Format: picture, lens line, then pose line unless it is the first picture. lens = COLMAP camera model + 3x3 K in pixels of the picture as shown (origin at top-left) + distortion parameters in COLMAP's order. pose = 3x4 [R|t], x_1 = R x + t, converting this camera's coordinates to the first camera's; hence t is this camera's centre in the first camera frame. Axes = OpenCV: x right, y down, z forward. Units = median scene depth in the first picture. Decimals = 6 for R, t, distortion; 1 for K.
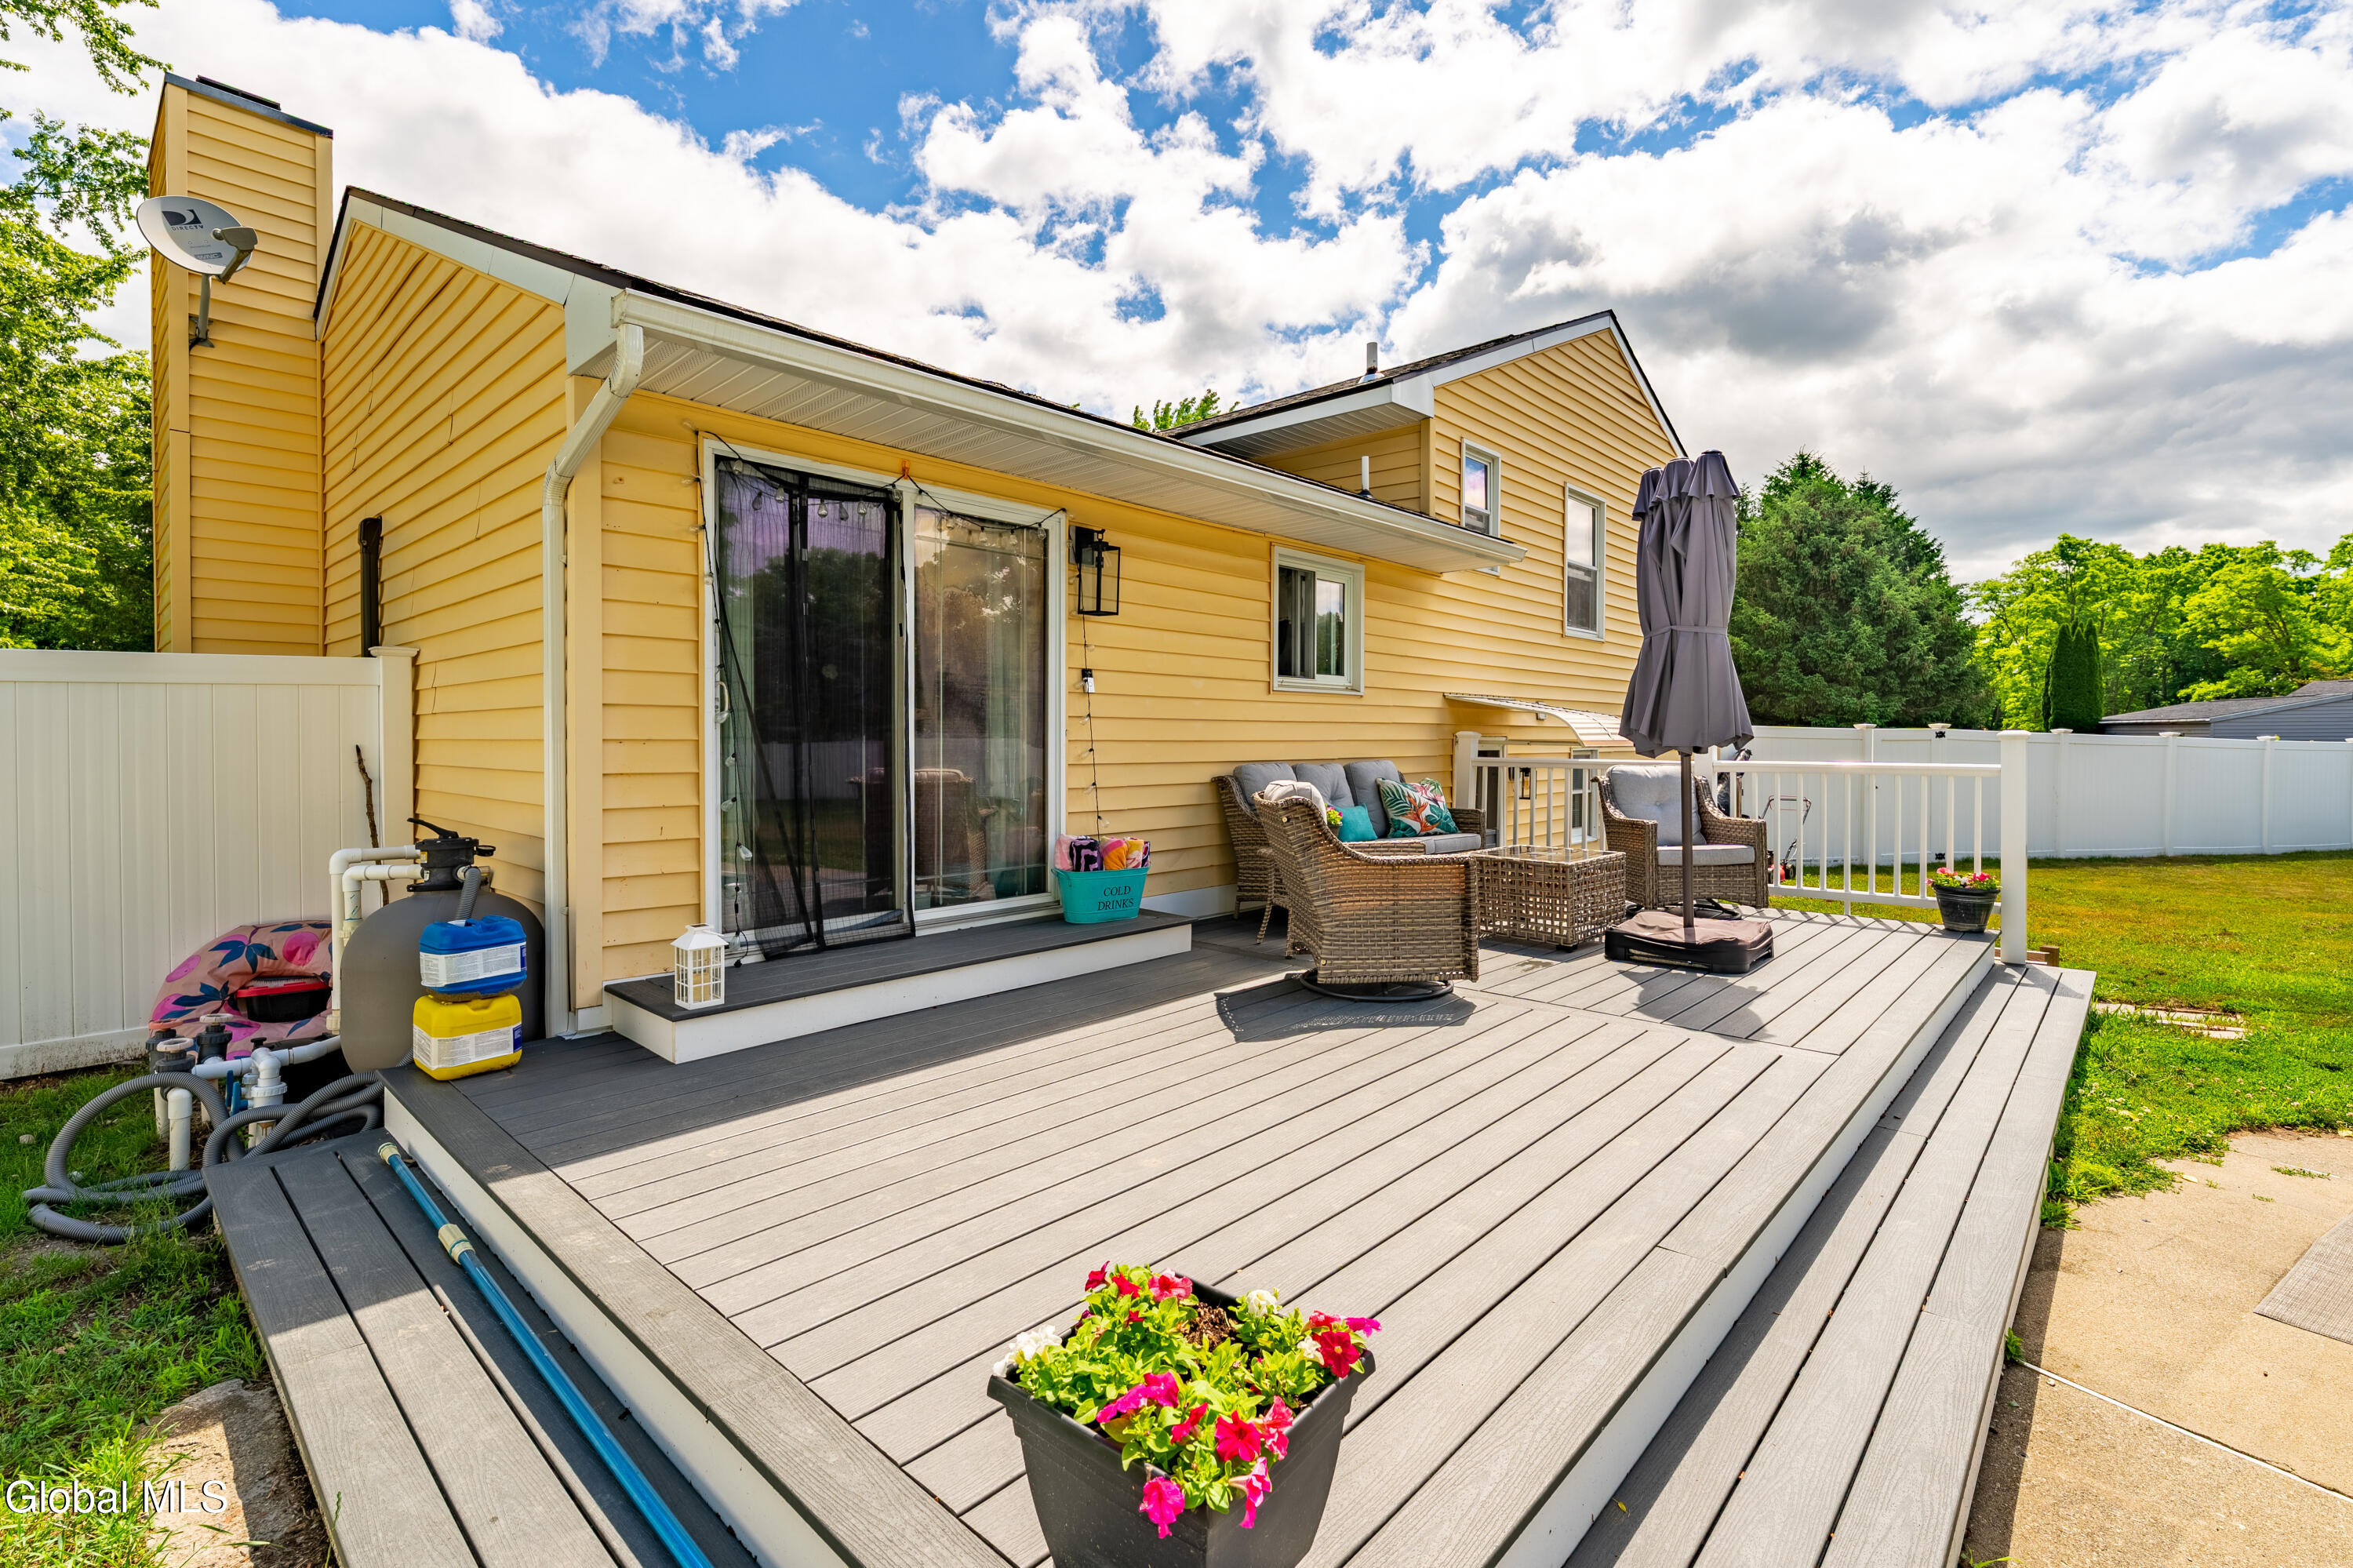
lens RADIAL K [[1025.6, 0, 1153.2], [0, 1025.6, 771.1], [0, 0, 1]] dist [-0.013756, -0.000046]
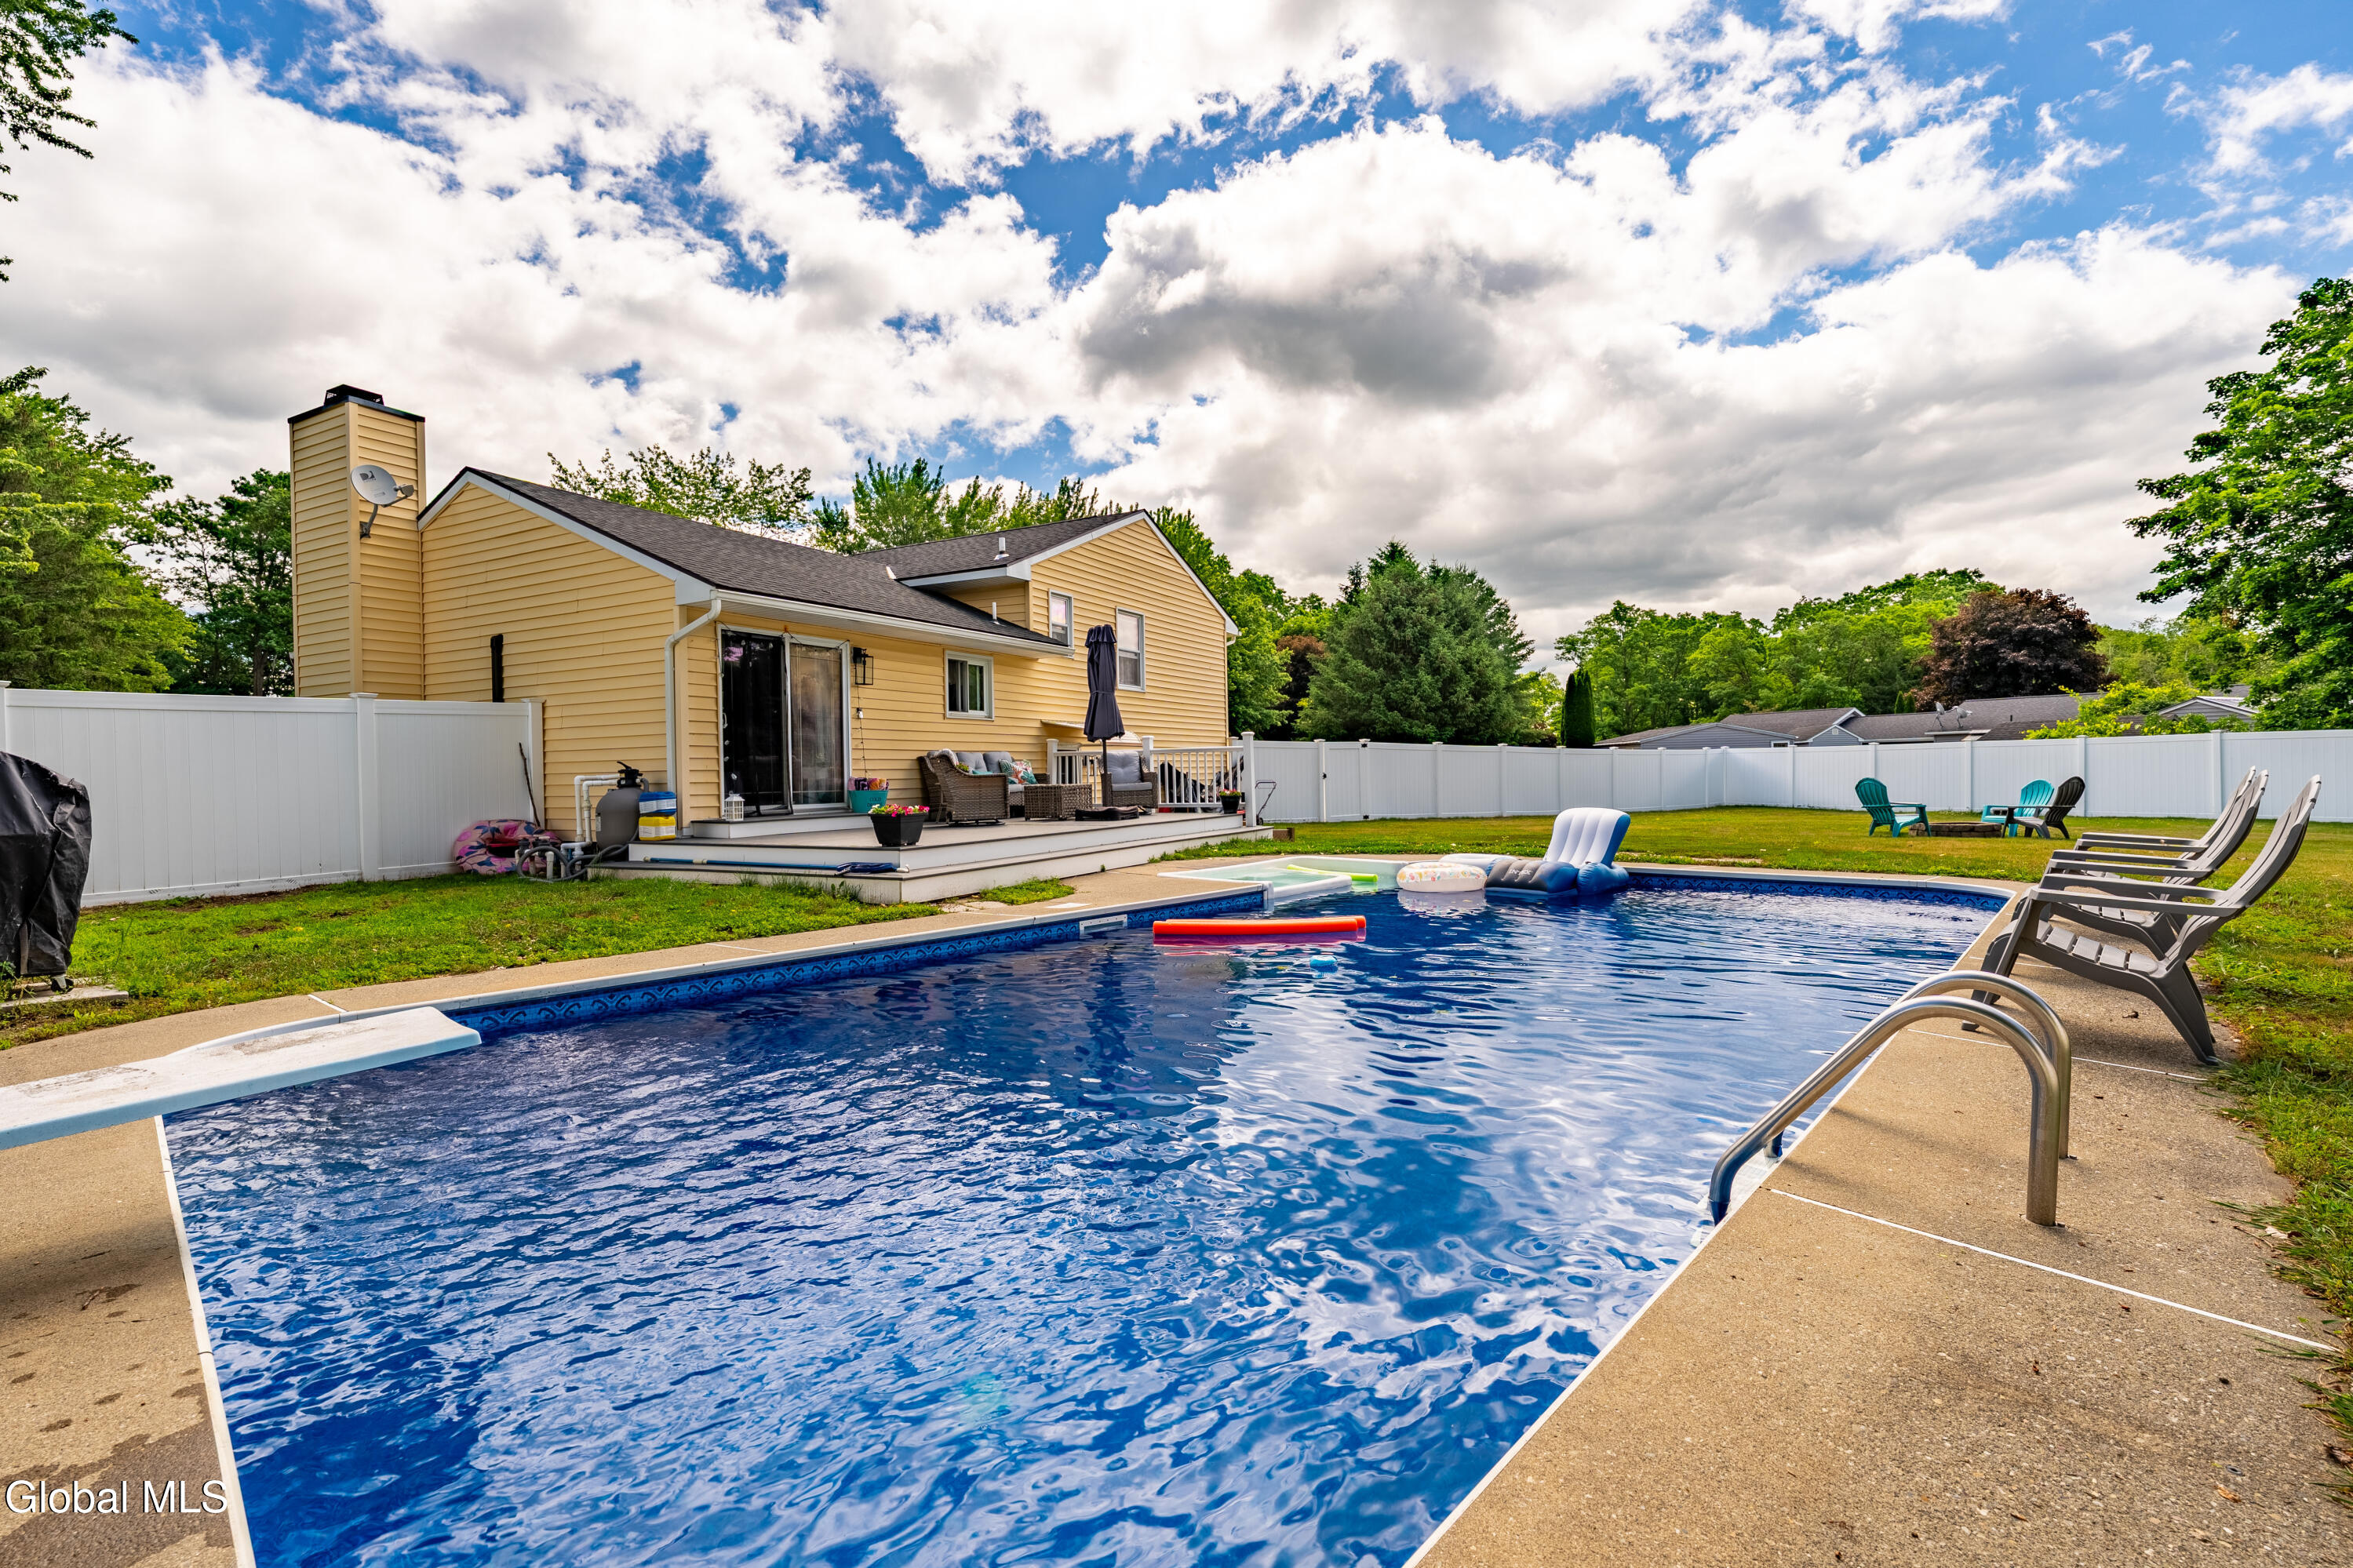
lens RADIAL K [[1025.4, 0, 1162.9], [0, 1025.4, 785.8], [0, 0, 1]] dist [-0.013756, -0.000046]
pose [[0.963637, -0.020769, 0.266408, -0.015534], [0.026835, 0.999456, -0.019148, 0.093618], [-0.265866, 0.025601, 0.963670, -0.945644]]
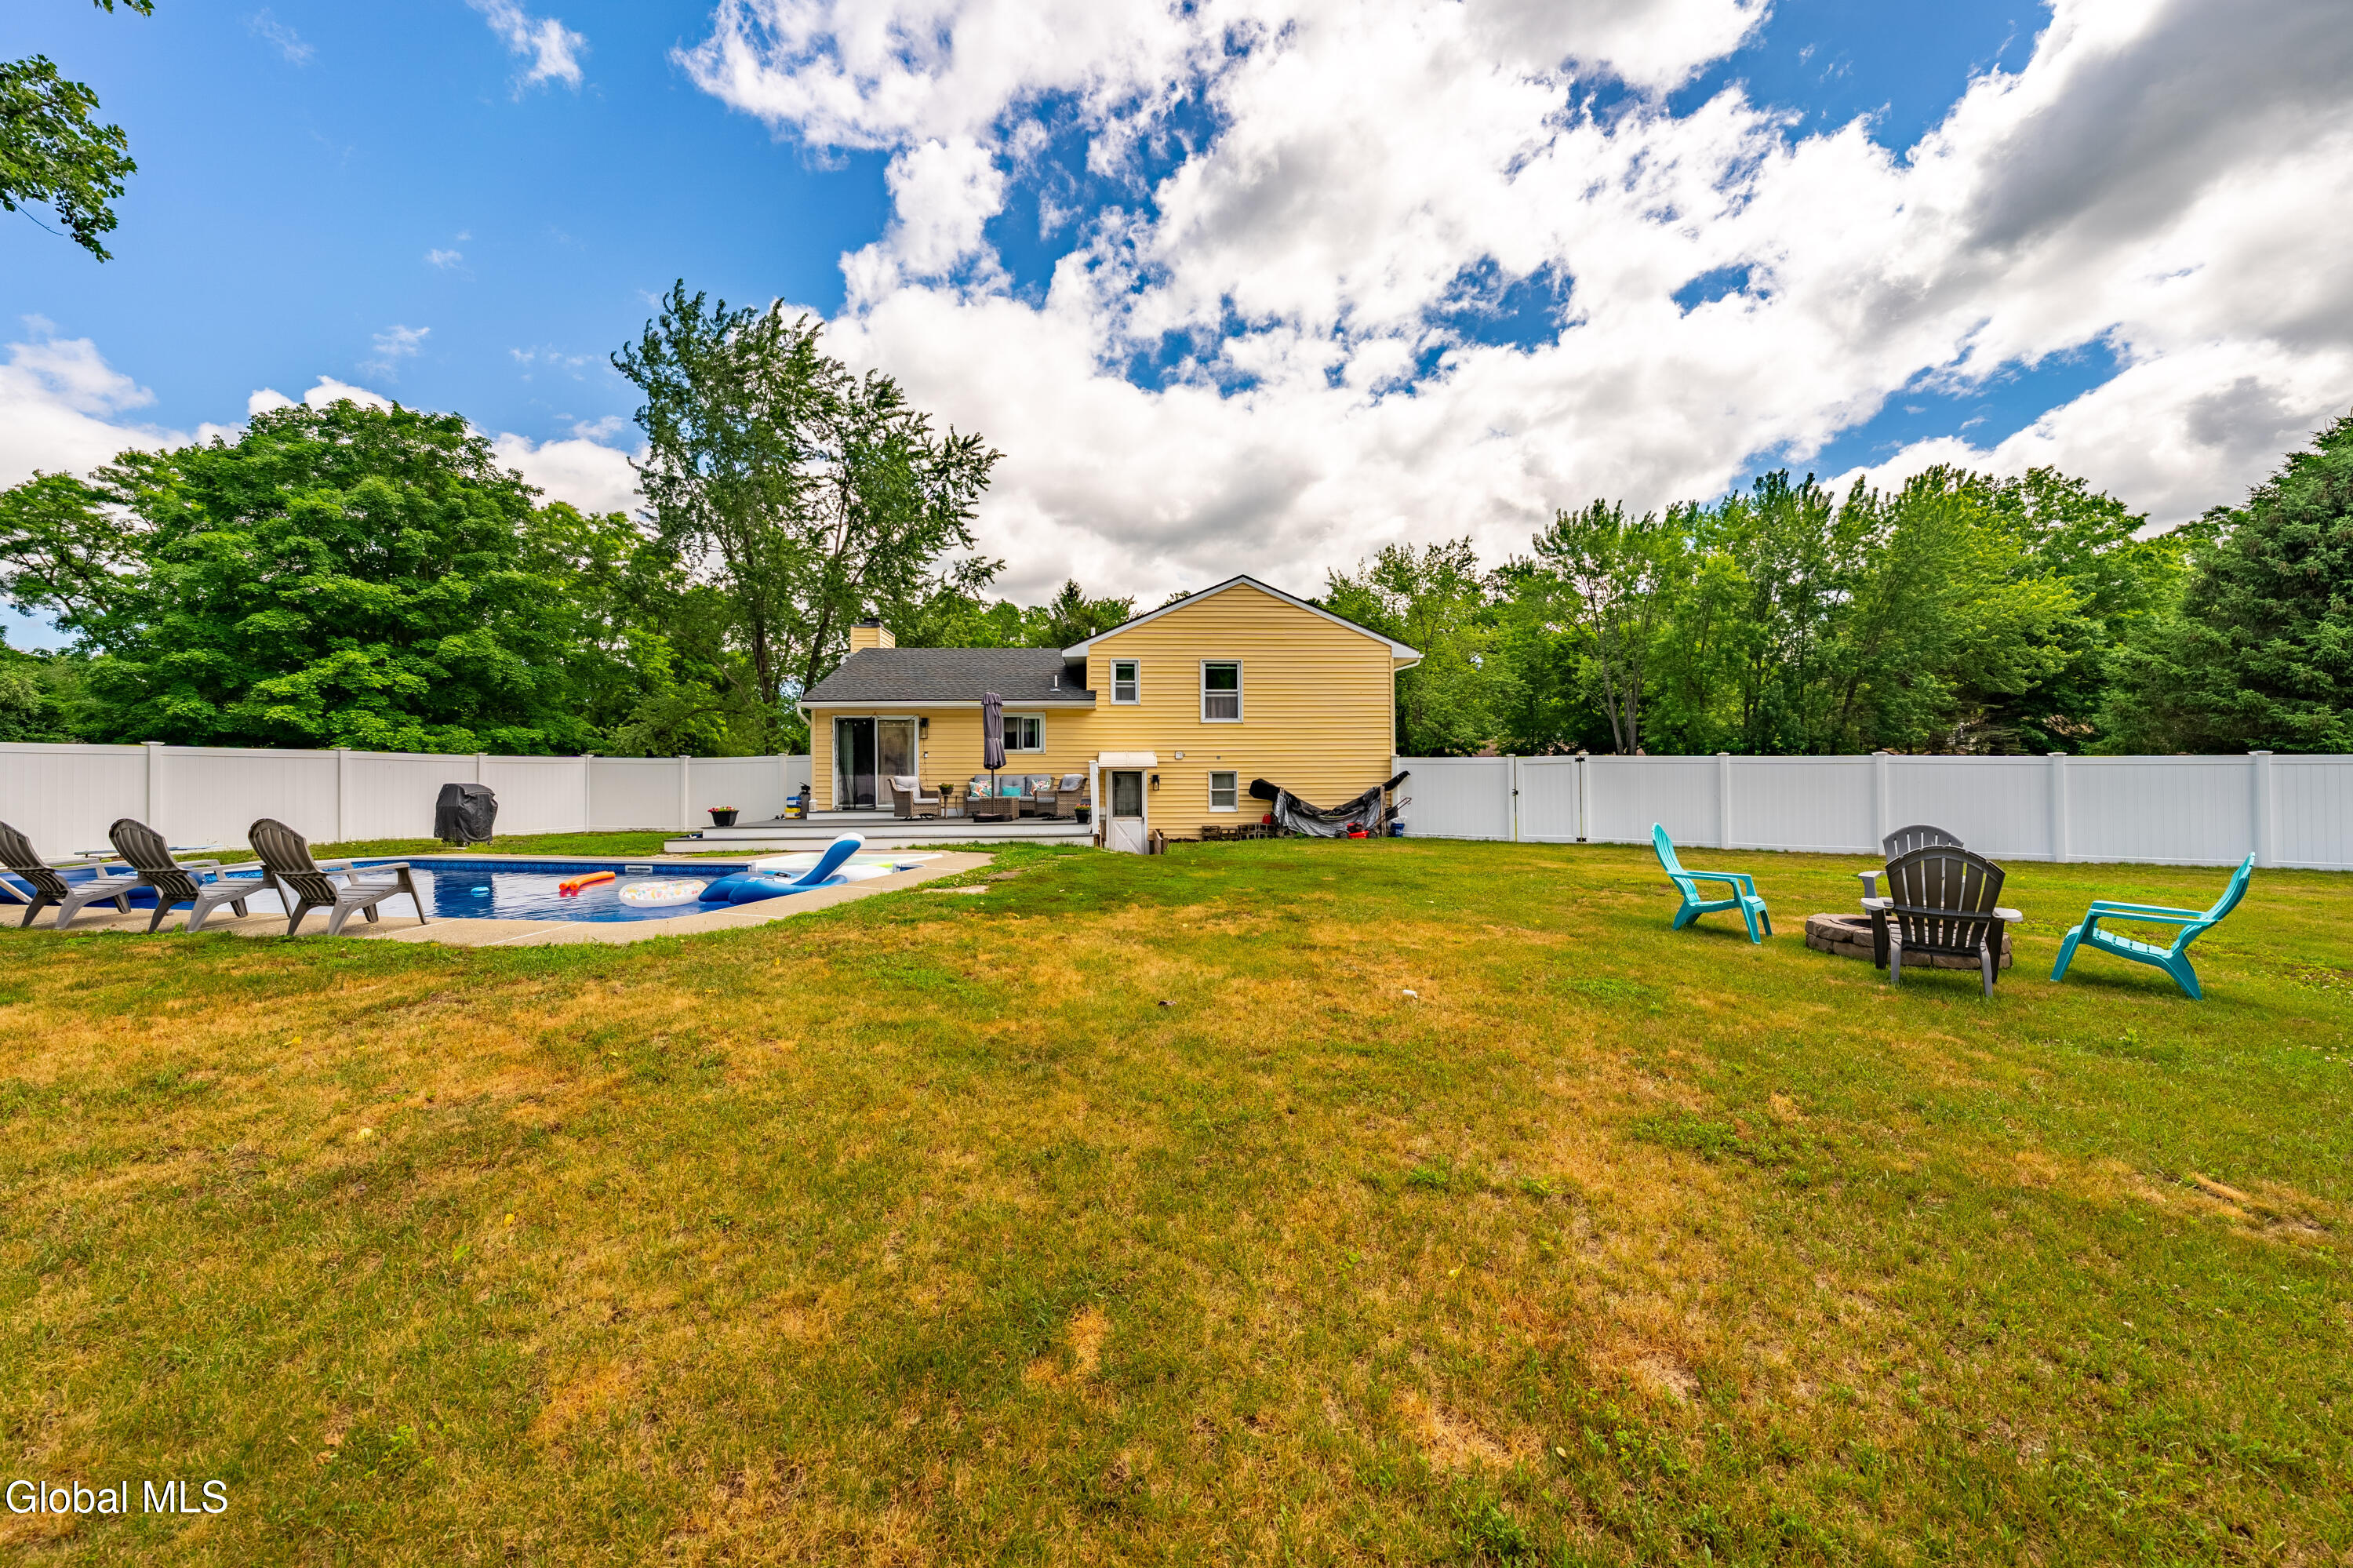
lens RADIAL K [[803.1, 0, 1244.1], [0, 803.1, 798.9], [0, 0, 1]] dist [-0.000855, -0.000519]
pose [[0.751844, 0.011008, -0.659249, 2.054313], [-0.013509, 0.999908, 0.001290, 0.049090], [0.659202, 0.007936, 0.751924, -0.411372]]
